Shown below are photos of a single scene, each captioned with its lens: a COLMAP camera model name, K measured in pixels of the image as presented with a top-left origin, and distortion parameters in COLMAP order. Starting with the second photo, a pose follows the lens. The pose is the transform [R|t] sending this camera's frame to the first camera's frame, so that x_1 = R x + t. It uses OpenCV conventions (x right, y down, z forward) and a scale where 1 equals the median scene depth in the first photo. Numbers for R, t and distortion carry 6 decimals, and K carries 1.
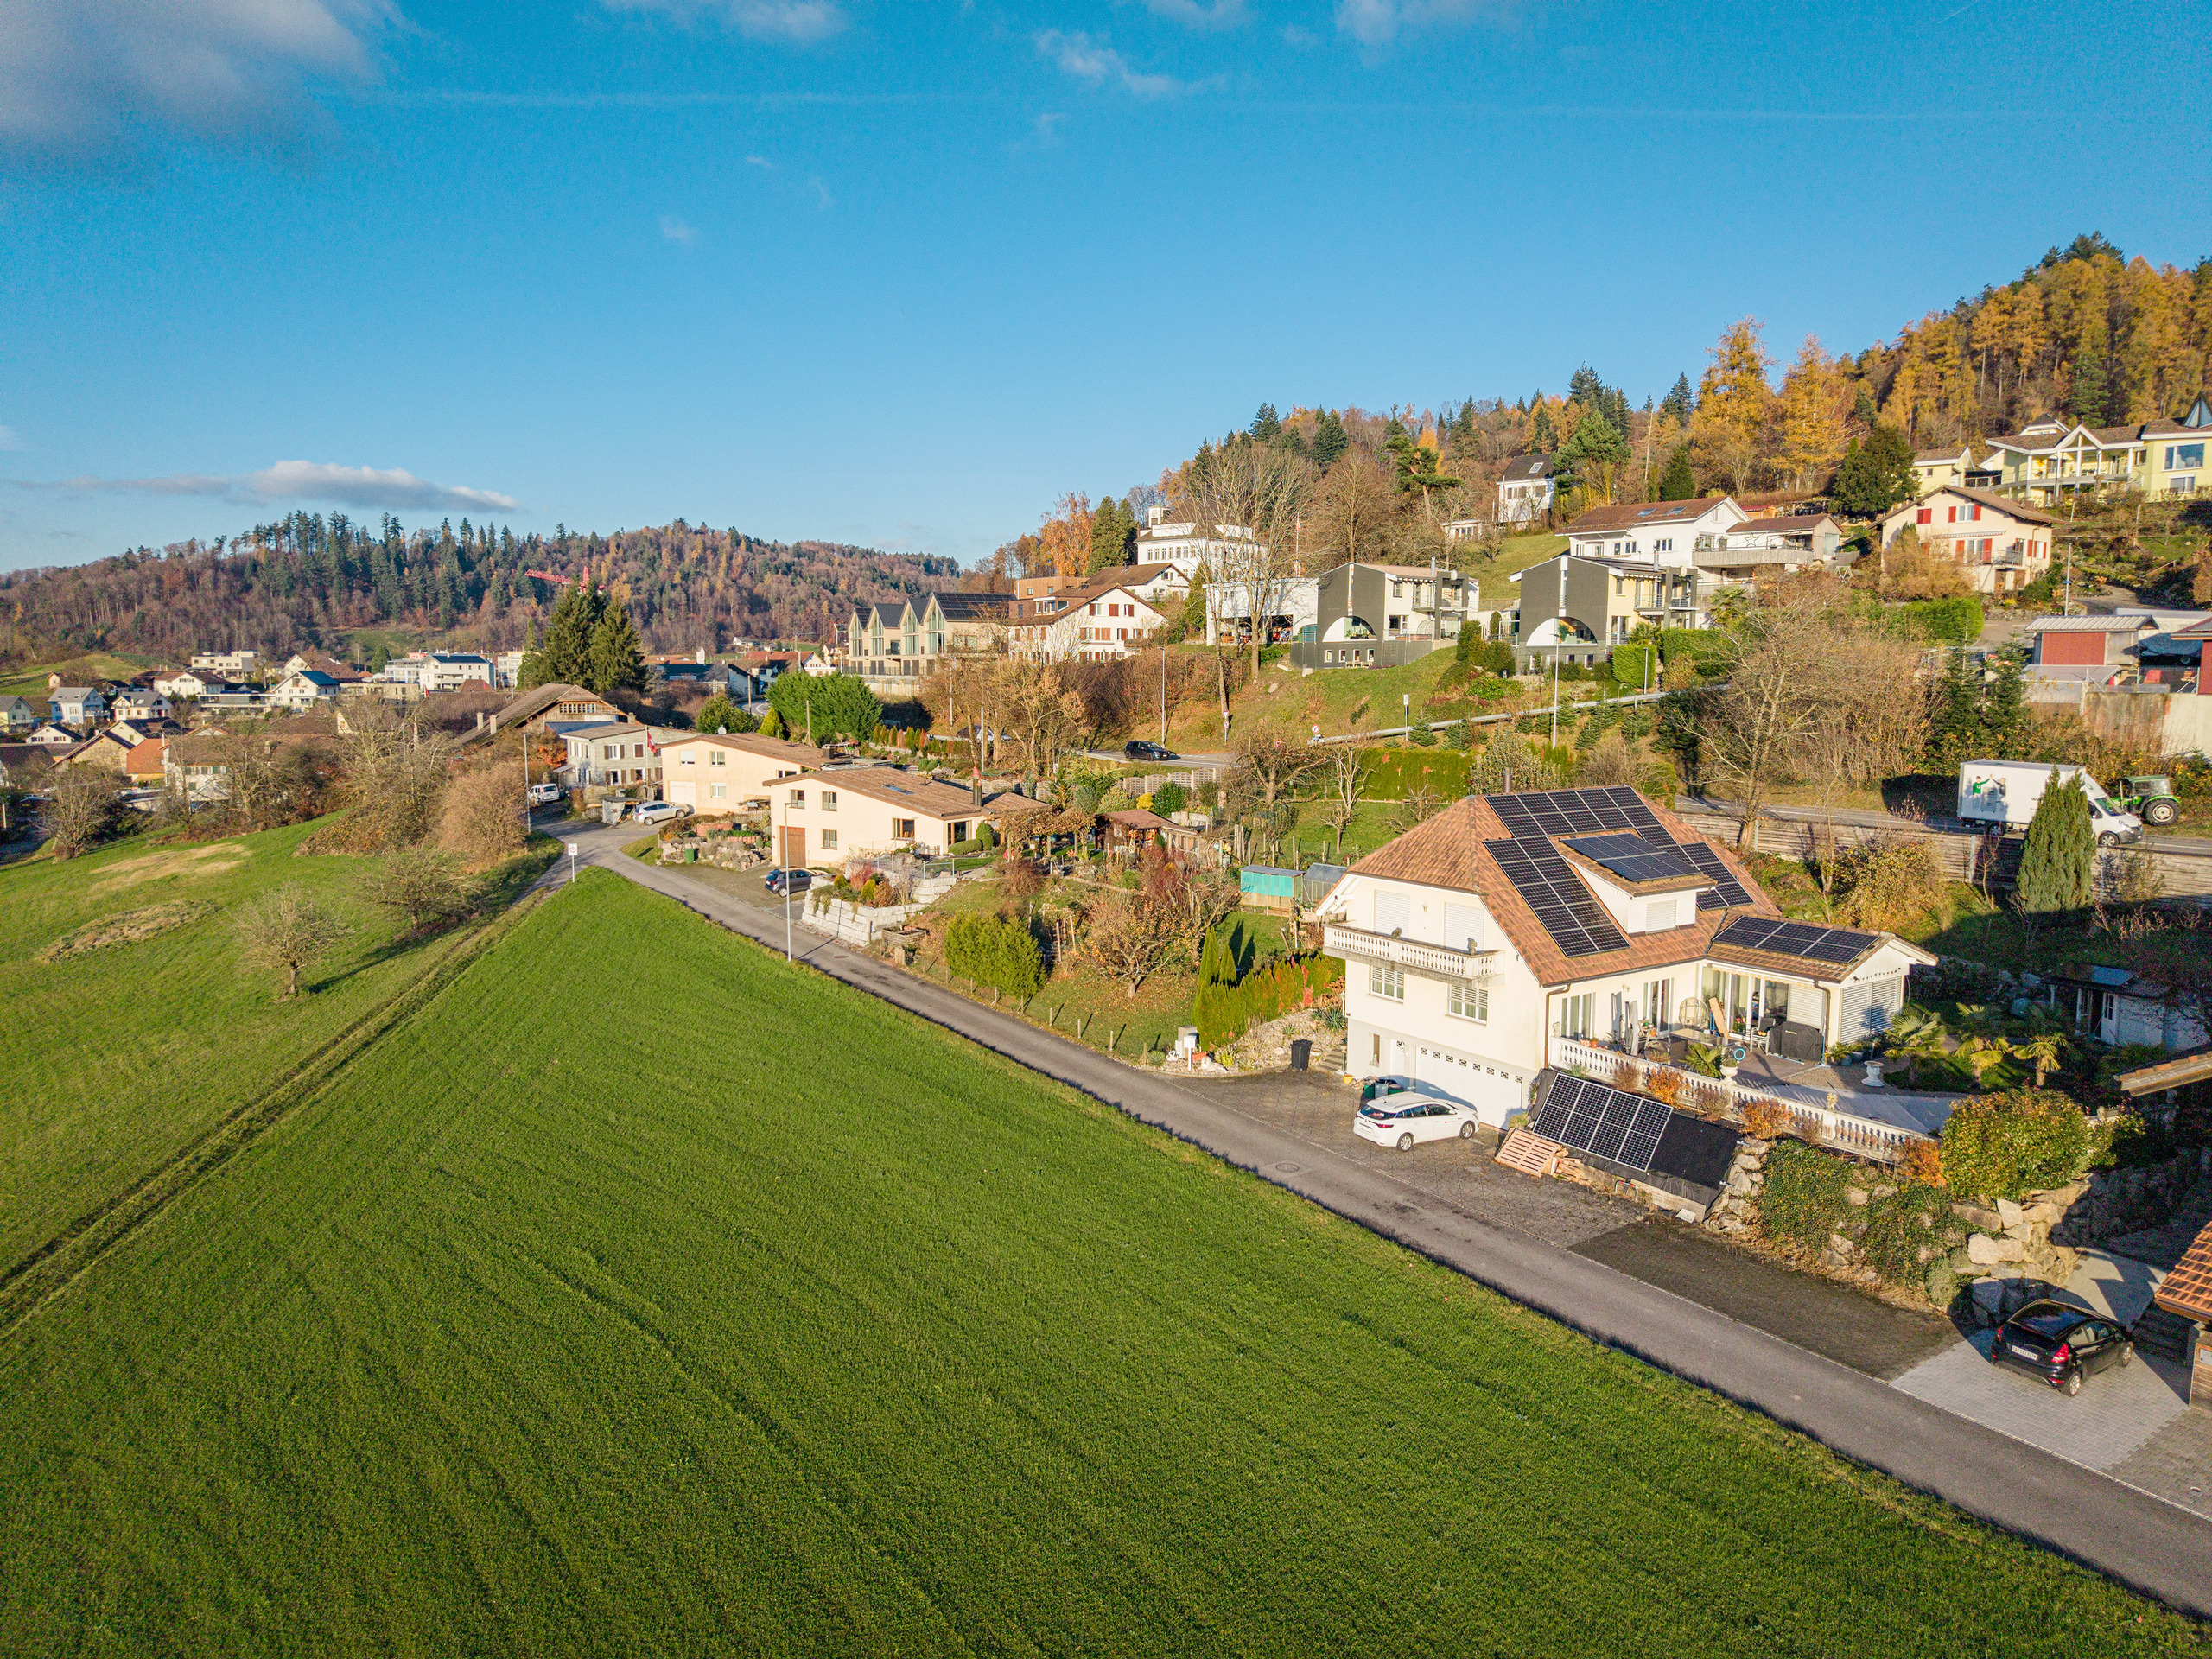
lens RADIAL K [[1479.6, 0, 1107.2], [0, 1479.6, 834.2], [0, 0, 1]] dist [0.022467, -0.022608]
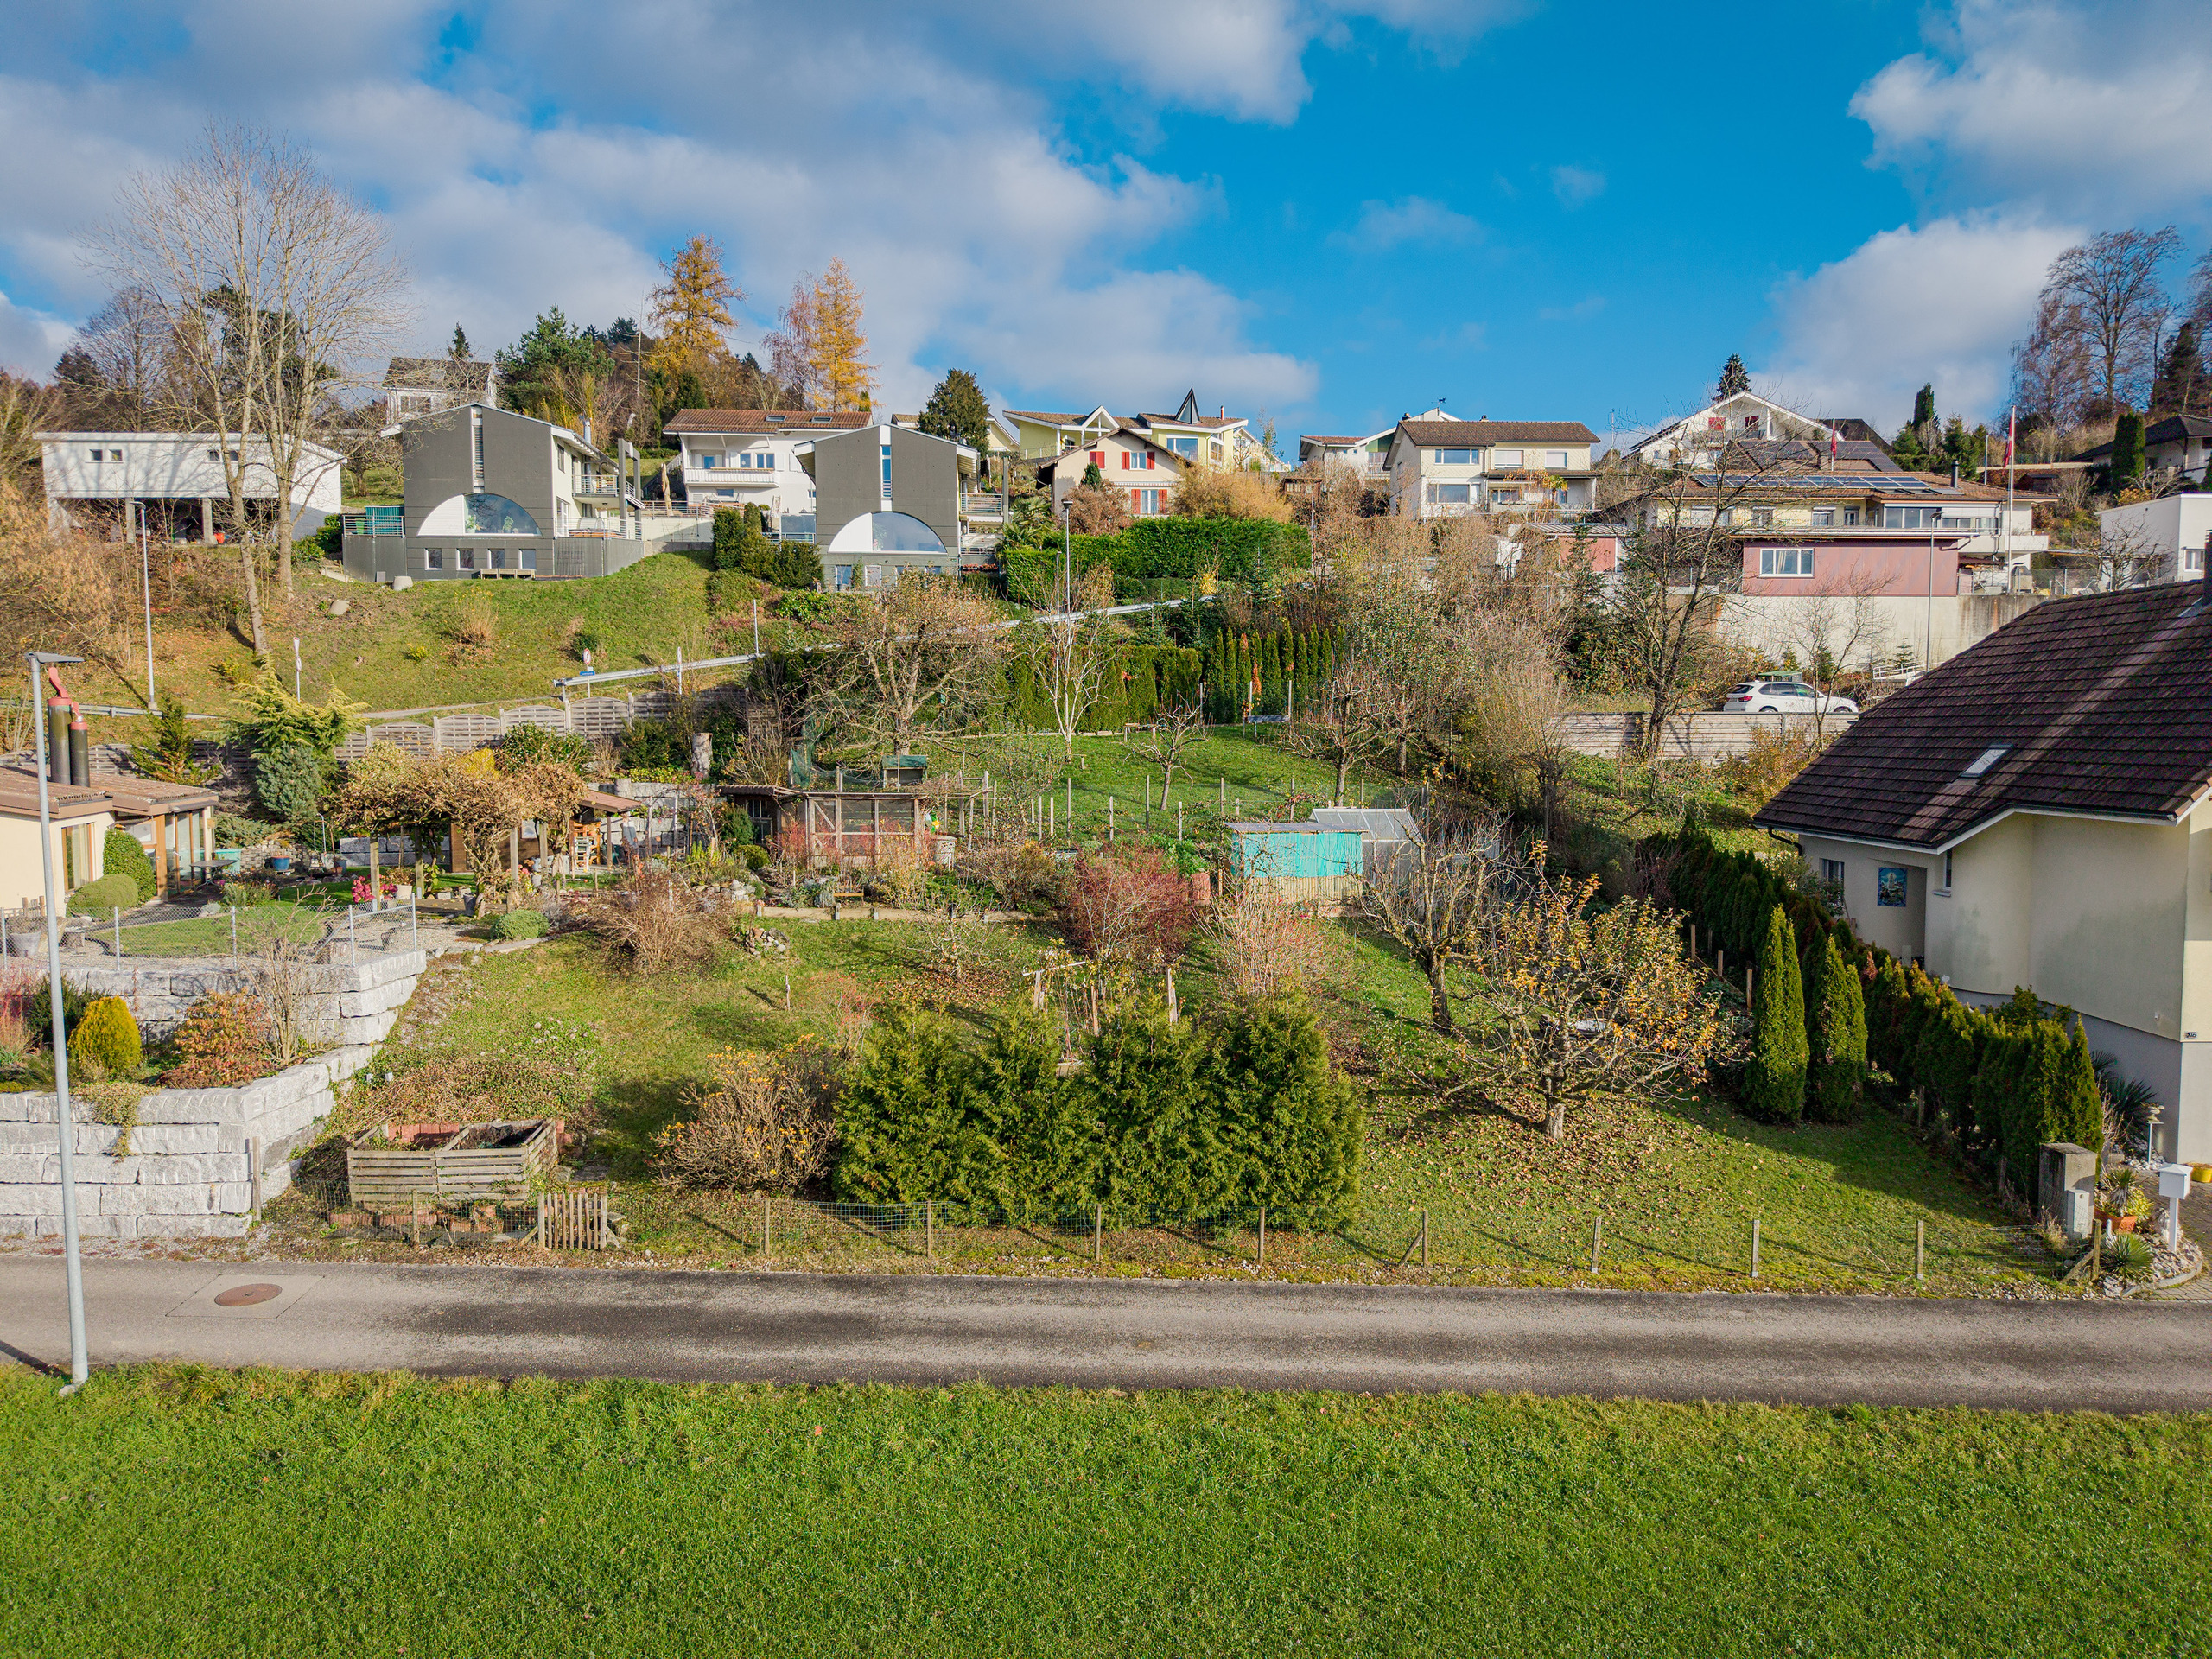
lens RADIAL K [[1479.6, 0, 1109.3], [0, 1479.6, 830.2], [0, 0, 1]] dist [0.022467, -0.022608]
pose [[0.572460, -0.054270, 0.818135, -0.152790], [0.095374, 0.995441, -0.000703, 0.009855], [-0.814367, 0.078431, 0.575026, 0.376295]]
